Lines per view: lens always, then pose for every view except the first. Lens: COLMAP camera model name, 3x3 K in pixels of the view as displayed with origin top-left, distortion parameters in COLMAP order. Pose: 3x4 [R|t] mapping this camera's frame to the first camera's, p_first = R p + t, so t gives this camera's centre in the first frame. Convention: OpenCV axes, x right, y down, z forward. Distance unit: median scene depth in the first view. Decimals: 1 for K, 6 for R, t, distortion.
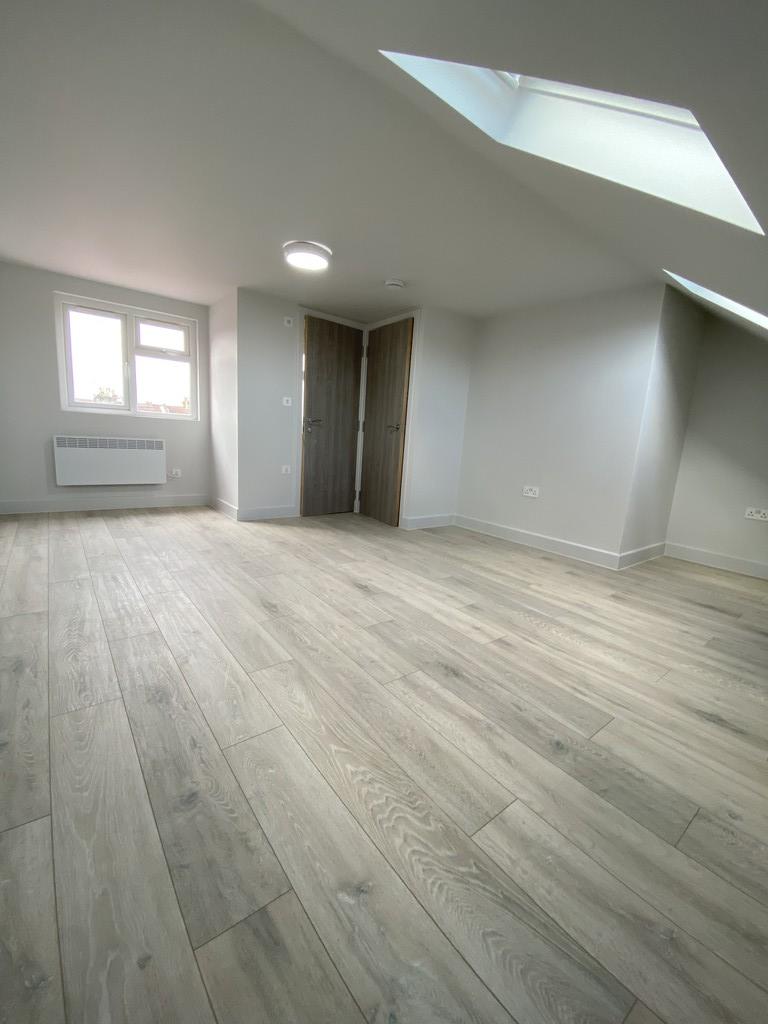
lens RADIAL K [[411.8, 0, 387.6], [0, 411.8, 510.7], [0, 0, 1]] dist [0.032452, -0.025688]
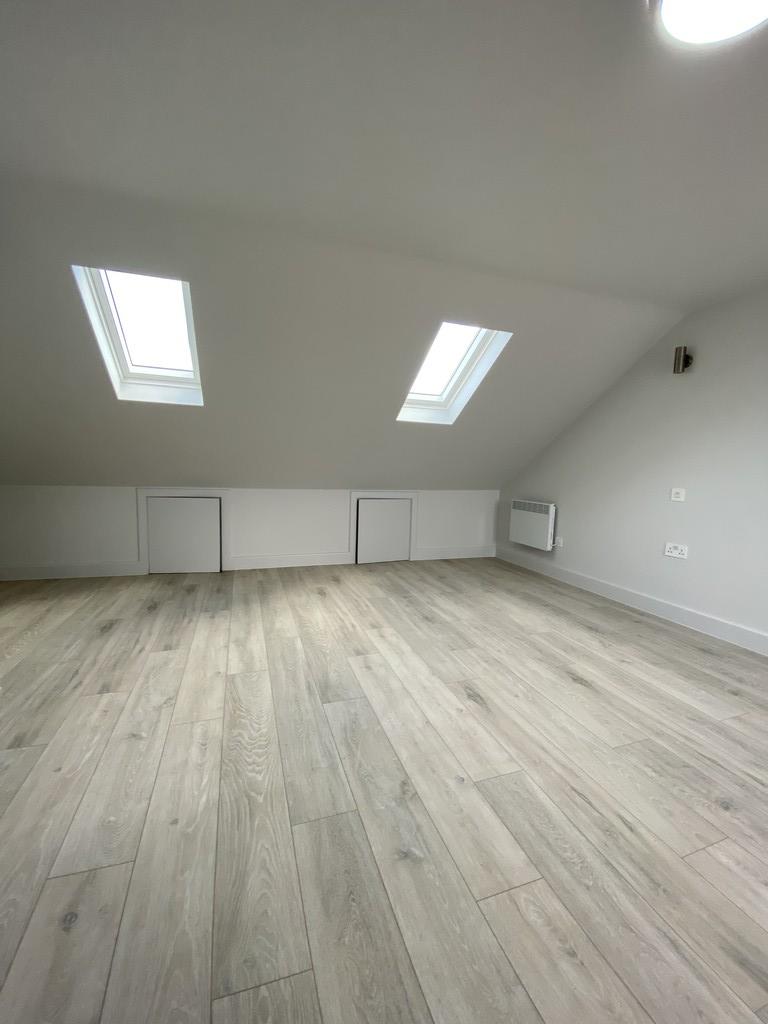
lens RADIAL K [[411.8, 0, 387.6], [0, 411.8, 510.7], [0, 0, 1]] dist [0.032452, -0.025688]
pose [[-0.939902, -0.127913, 0.316579, -0.118787], [-0.029489, 0.954123, 0.297960, -0.380901], [-0.340168, 0.270718, -0.900554, 1.798188]]
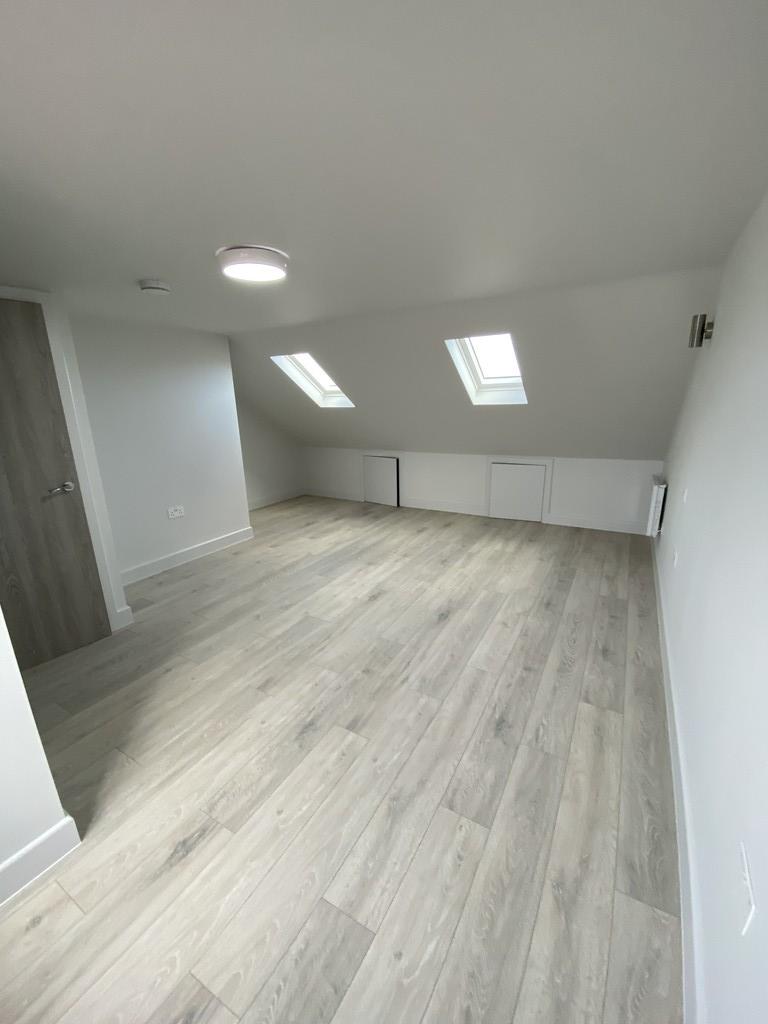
lens RADIAL K [[411.8, 0, 387.6], [0, 411.8, 510.7], [0, 0, 1]] dist [0.032452, -0.025688]
pose [[-0.369658, -0.297283, 0.880327, -1.215834], [0.168964, 0.910133, 0.378298, -0.574298], [-0.913676, 0.288584, -0.286208, 1.374192]]
